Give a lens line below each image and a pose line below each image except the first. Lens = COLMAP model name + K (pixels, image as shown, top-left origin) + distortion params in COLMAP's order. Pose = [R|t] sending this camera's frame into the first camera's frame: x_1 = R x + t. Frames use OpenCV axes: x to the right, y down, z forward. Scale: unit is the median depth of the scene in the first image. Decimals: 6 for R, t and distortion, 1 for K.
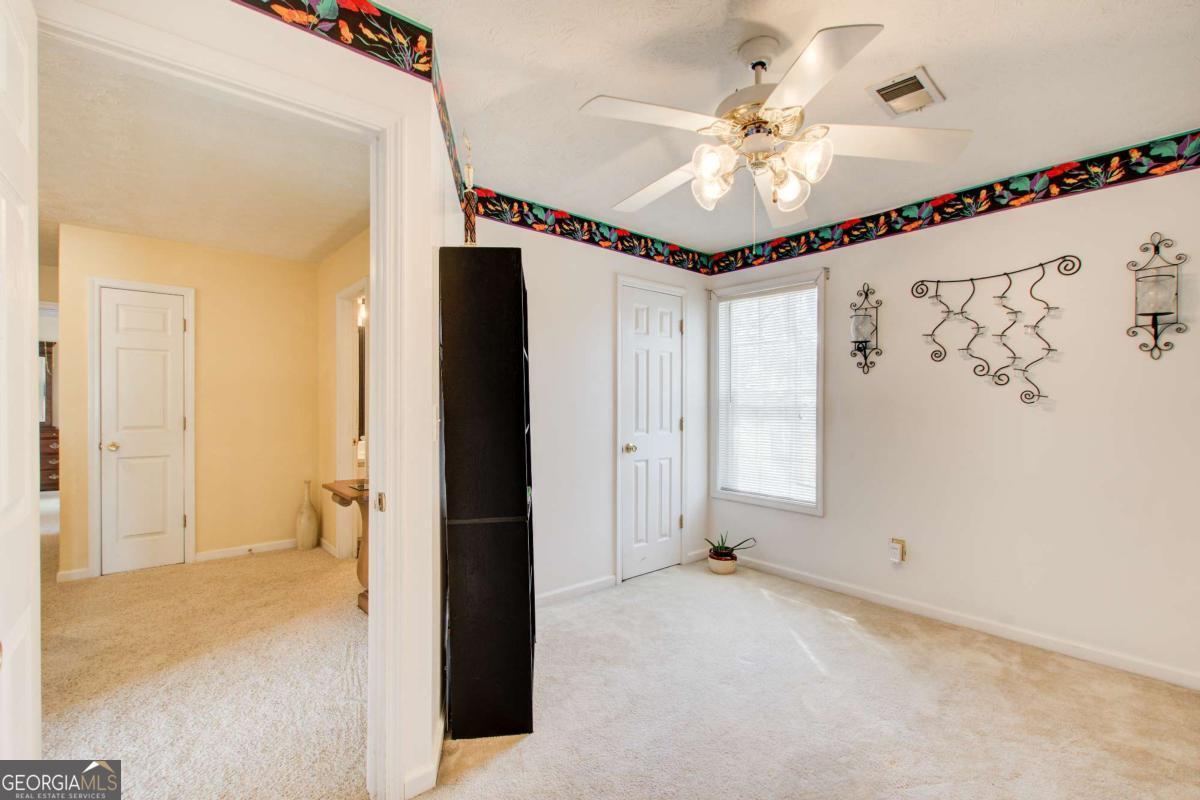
lens RADIAL K [[532.4, 0, 601.9], [0, 532.4, 410.0], [0, 0, 1]] dist [0.015407, -0.006544]
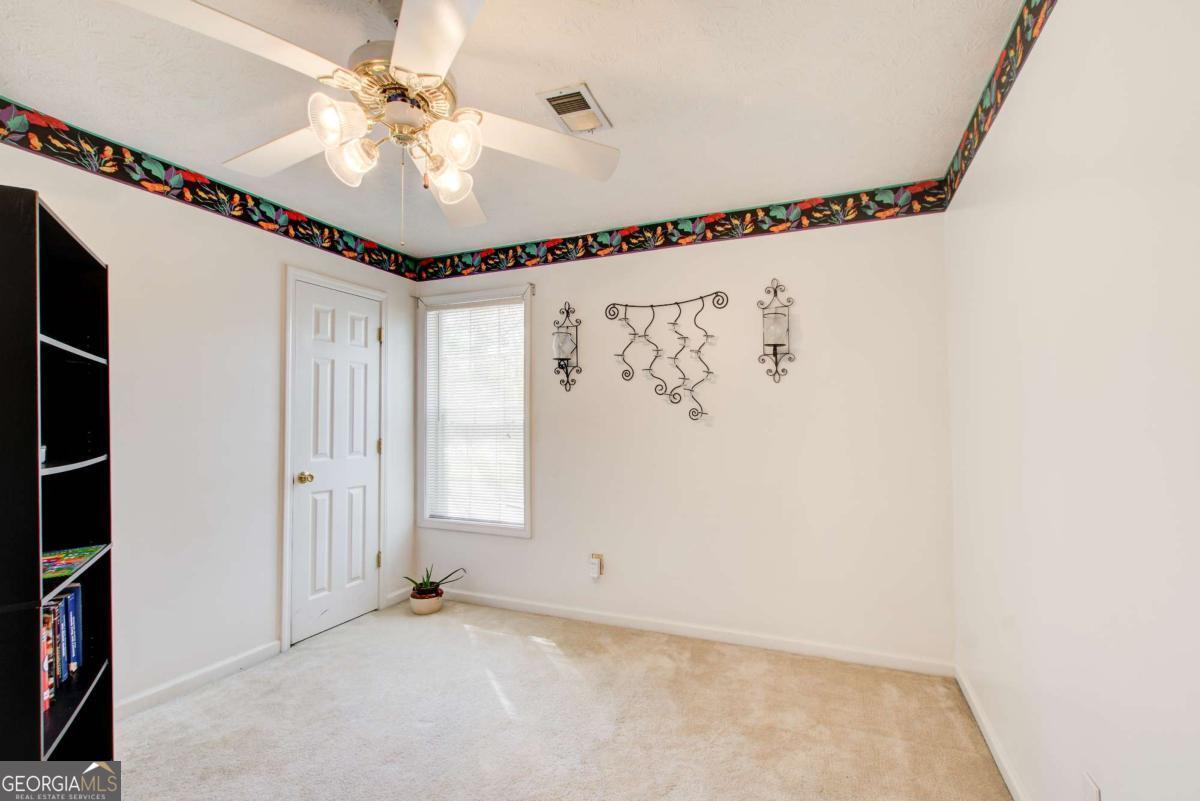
lens RADIAL K [[531.6, 0, 602.9], [0, 531.6, 409.2], [0, 0, 1]] dist [0.001169, 0.000029]
pose [[0.901203, 0.000149, 0.433396, 0.125510], [0.015008, 0.999389, -0.031550, -0.001533], [-0.433136, 0.034938, 0.900651, 0.072843]]
